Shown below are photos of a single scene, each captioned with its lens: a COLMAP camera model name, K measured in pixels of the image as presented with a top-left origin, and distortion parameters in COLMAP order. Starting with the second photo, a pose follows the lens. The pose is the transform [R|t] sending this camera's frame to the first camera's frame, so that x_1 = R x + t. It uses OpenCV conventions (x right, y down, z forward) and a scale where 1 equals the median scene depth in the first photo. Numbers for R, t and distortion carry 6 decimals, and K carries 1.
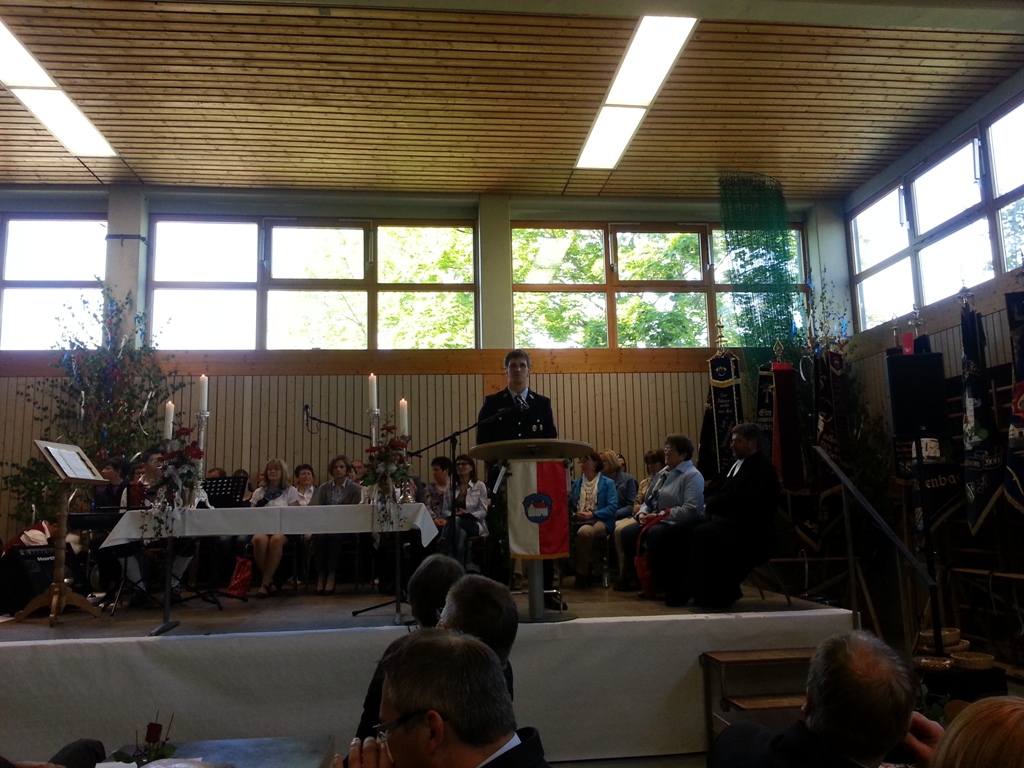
lens RADIAL K [[824.0, 0, 512.0], [0, 824.0, 384.0], [0, 0, 1]] dist [0.092048, -0.172753]
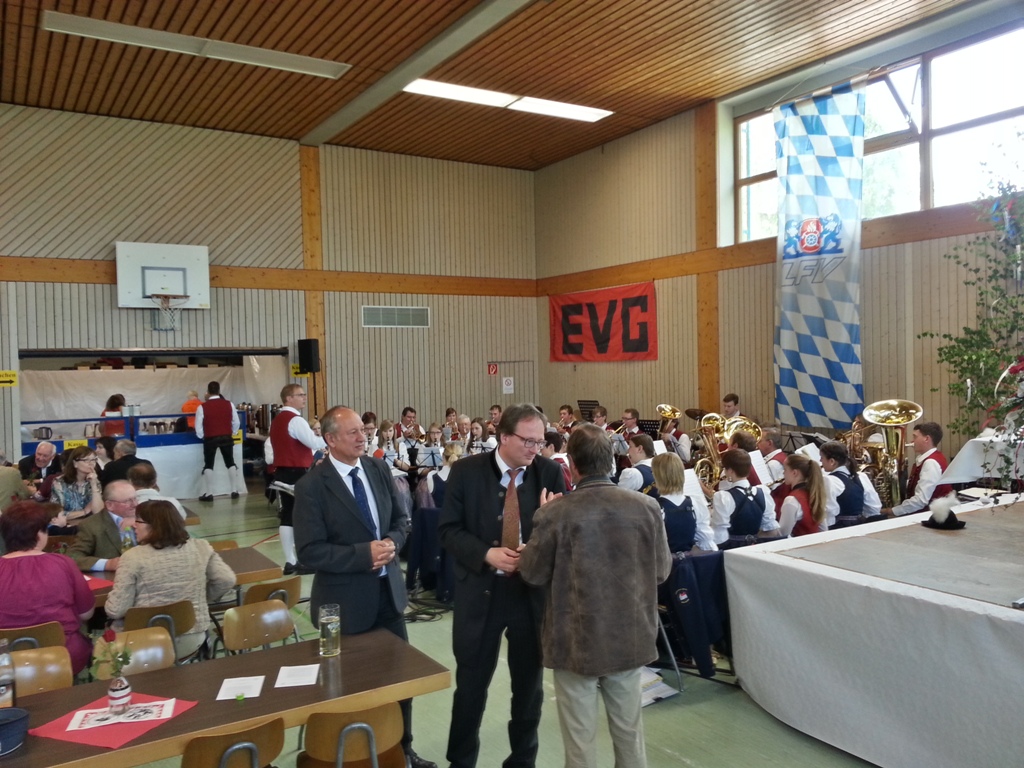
lens RADIAL K [[821.9, 0, 512.0], [0, 821.9, 384.0], [0, 0, 1]] dist [0.108822, -0.169836]
pose [[0.442088, 0.035206, -0.896280, 0.015352], [0.146503, 0.982977, 0.110874, -0.021087], [0.884927, -0.180324, 0.429405, 0.163525]]
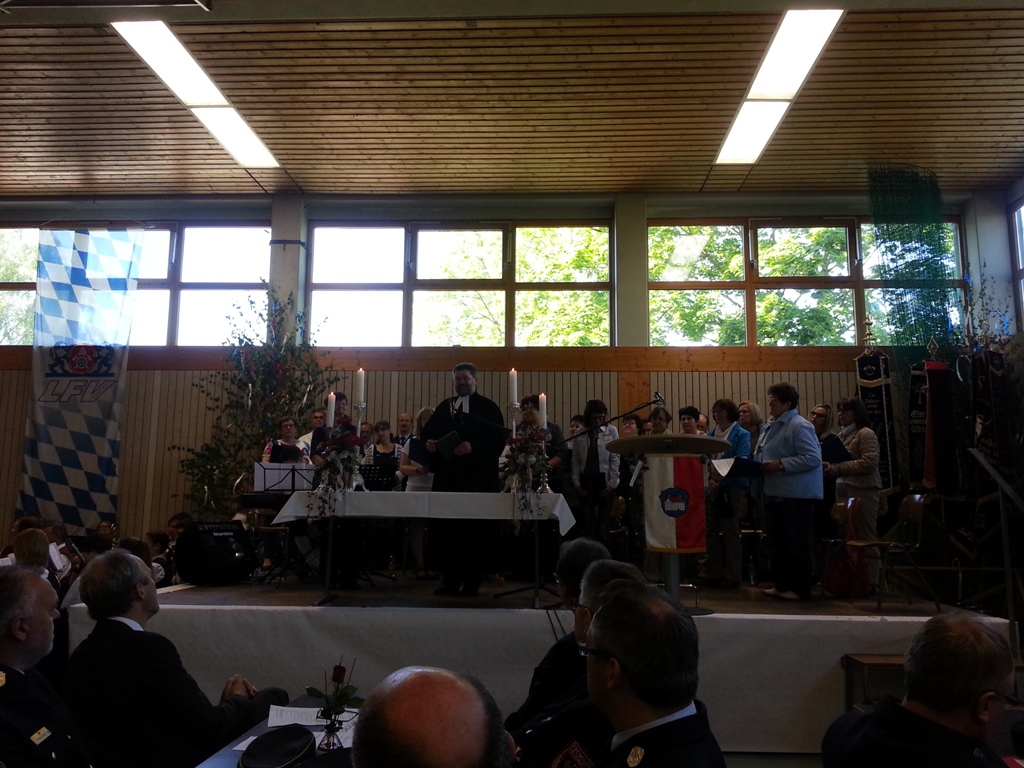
lens RADIAL K [[835.4, 0, 510.7], [0, 835.4, 379.6], [0, 0, 1]] dist [0.106028, -0.197034]
pose [[0.987860, 0.009827, -0.155033, -0.006061], [-0.010721, 0.999930, -0.004928, 0.004758], [0.154973, 0.006530, 0.987897, -0.036385]]
